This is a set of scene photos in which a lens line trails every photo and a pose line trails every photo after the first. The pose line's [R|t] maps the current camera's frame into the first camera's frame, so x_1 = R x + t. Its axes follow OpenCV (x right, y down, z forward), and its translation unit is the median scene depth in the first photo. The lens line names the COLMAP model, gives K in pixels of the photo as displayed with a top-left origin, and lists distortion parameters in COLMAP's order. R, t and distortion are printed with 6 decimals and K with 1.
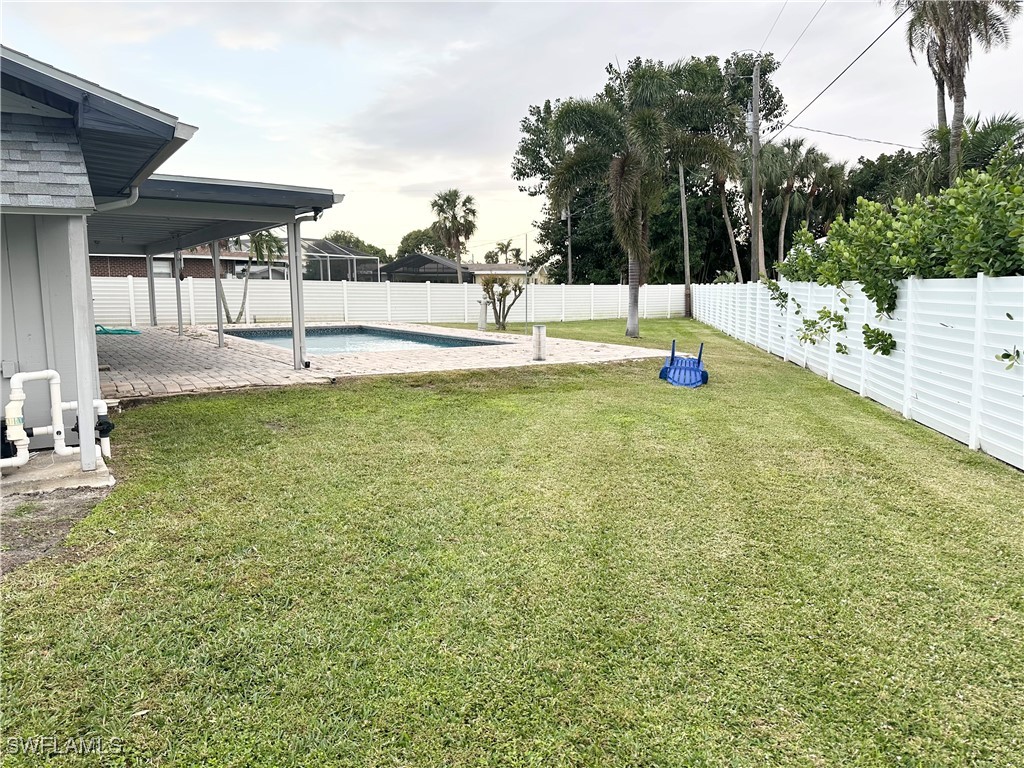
lens RADIAL K [[721.1, 0, 512.0], [0, 721.1, 384.0], [0, 0, 1]] dist [-0.001820, -0.001830]
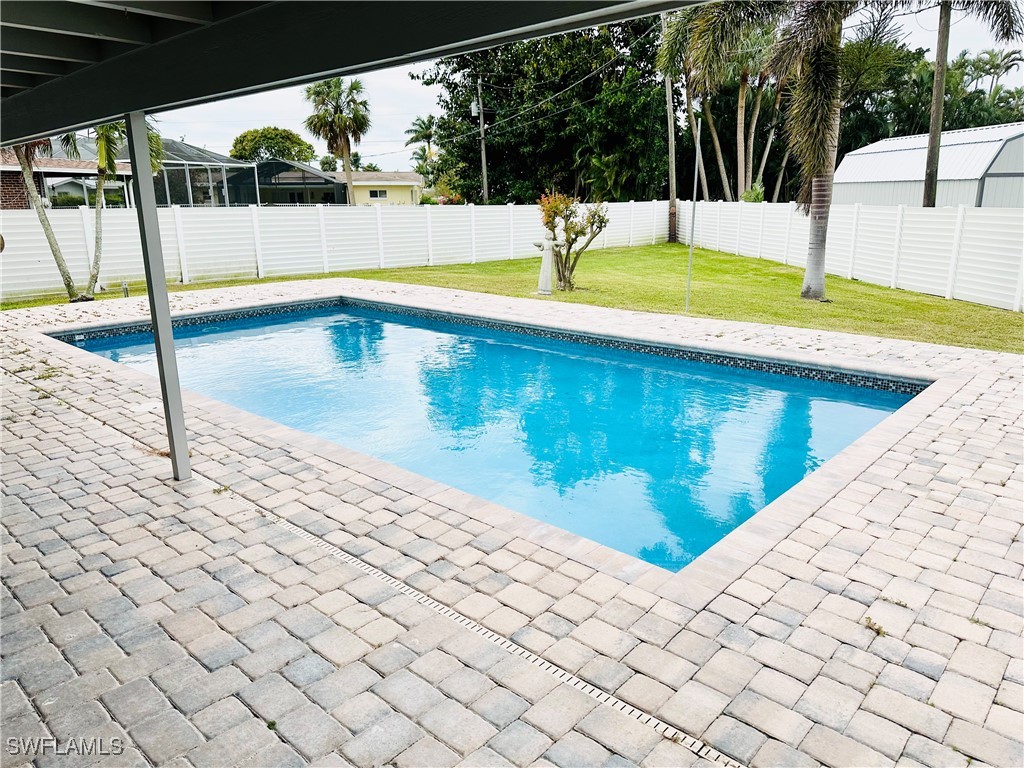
lens RADIAL K [[721.1, 0, 512.0], [0, 721.1, 384.0], [0, 0, 1]] dist [-0.001820, -0.001830]
pose [[0.968863, -0.071624, 0.237010, -0.131726], [0.041981, 0.990906, 0.127839, -0.046502], [-0.244011, -0.113909, 0.963059, 0.251653]]
